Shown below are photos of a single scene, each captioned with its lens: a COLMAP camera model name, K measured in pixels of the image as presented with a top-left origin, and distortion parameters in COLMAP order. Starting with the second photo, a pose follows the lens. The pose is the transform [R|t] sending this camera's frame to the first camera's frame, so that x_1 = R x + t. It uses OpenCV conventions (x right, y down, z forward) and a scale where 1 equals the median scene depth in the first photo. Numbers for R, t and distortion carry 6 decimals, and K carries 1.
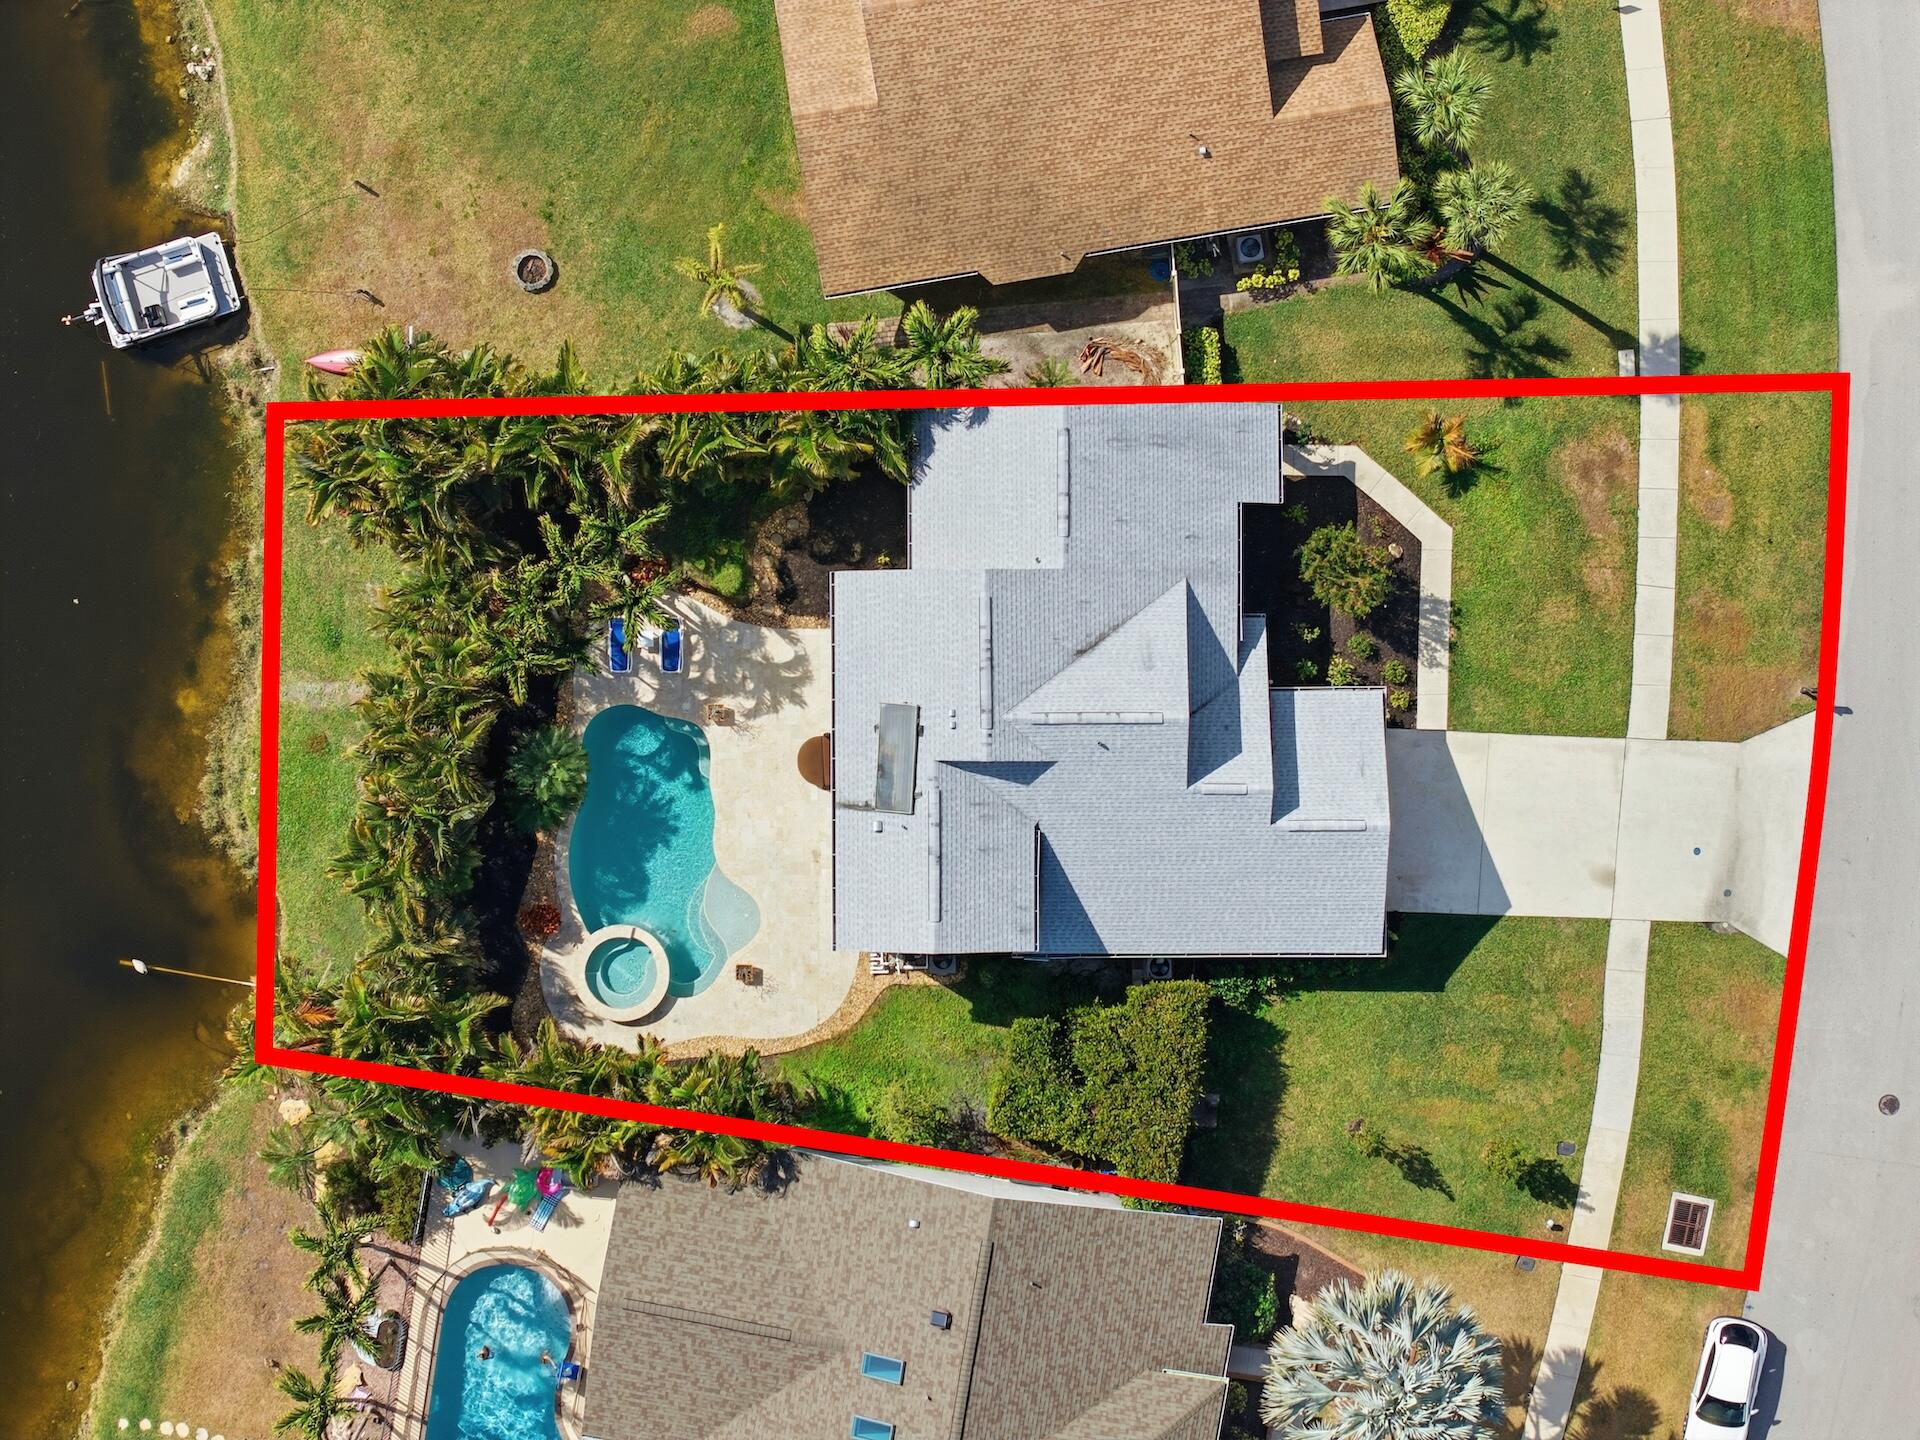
lens RADIAL K [[3893.6, 0, 960.0], [0, 3893.6, 720.0], [0, 0, 1]] dist [-0.007672, -0.038423]
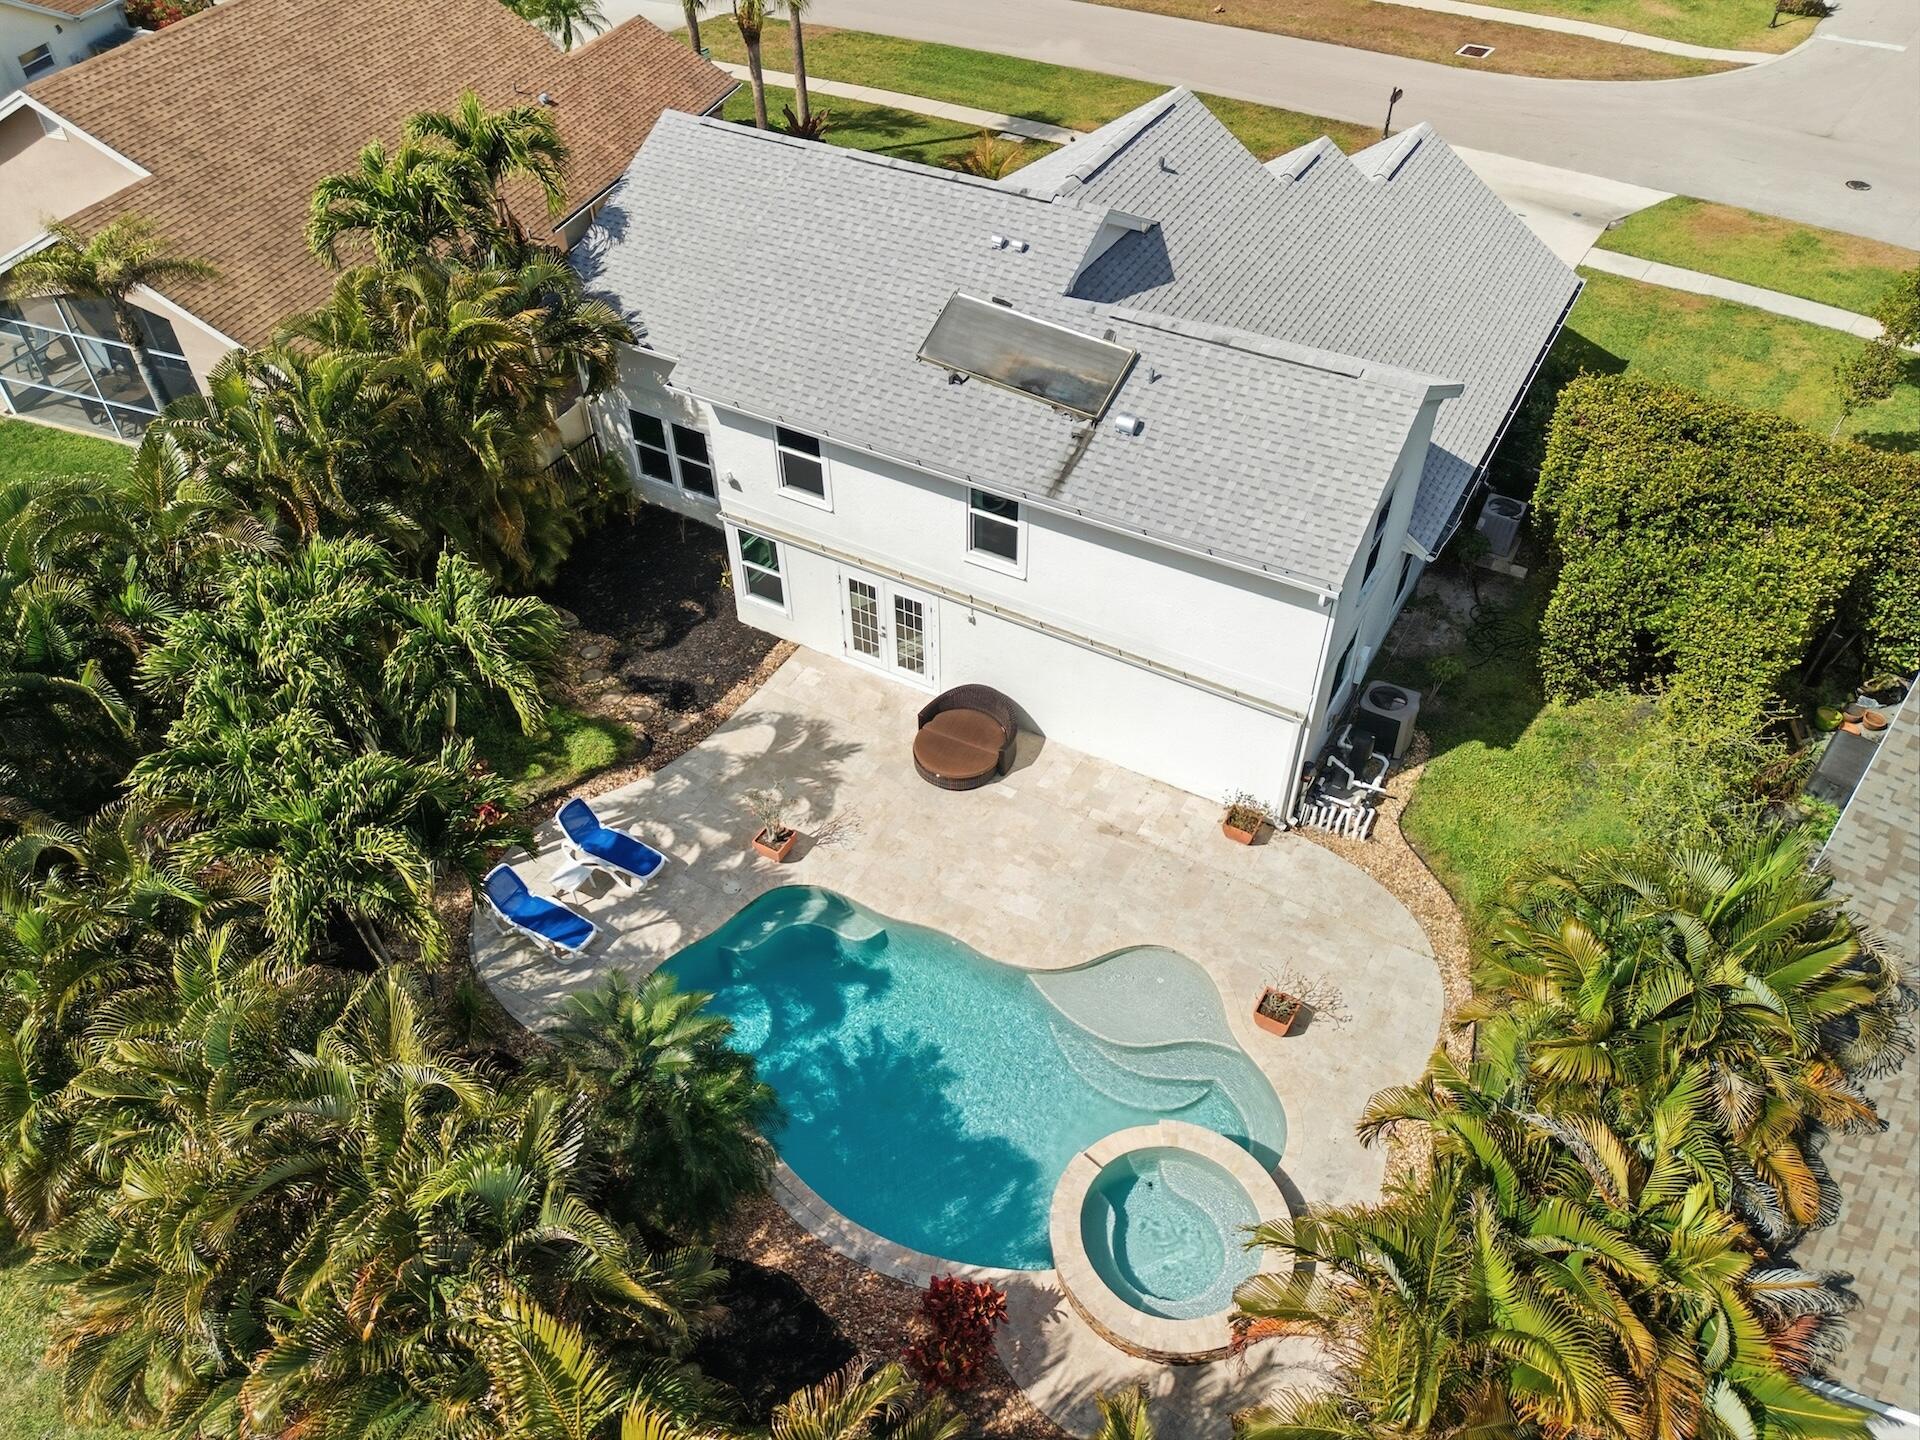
lens RADIAL K [[1429.1, 0, 960.0], [0, 1429.1, 720.0], [0, 0, 1]] dist [0.034644, -0.001618]
pose [[0.494714, -0.601373, 0.627382, -0.158882], [0.868961, 0.331647, -0.367310, 0.083030], [0.012821, 0.726884, 0.686640, 0.857155]]
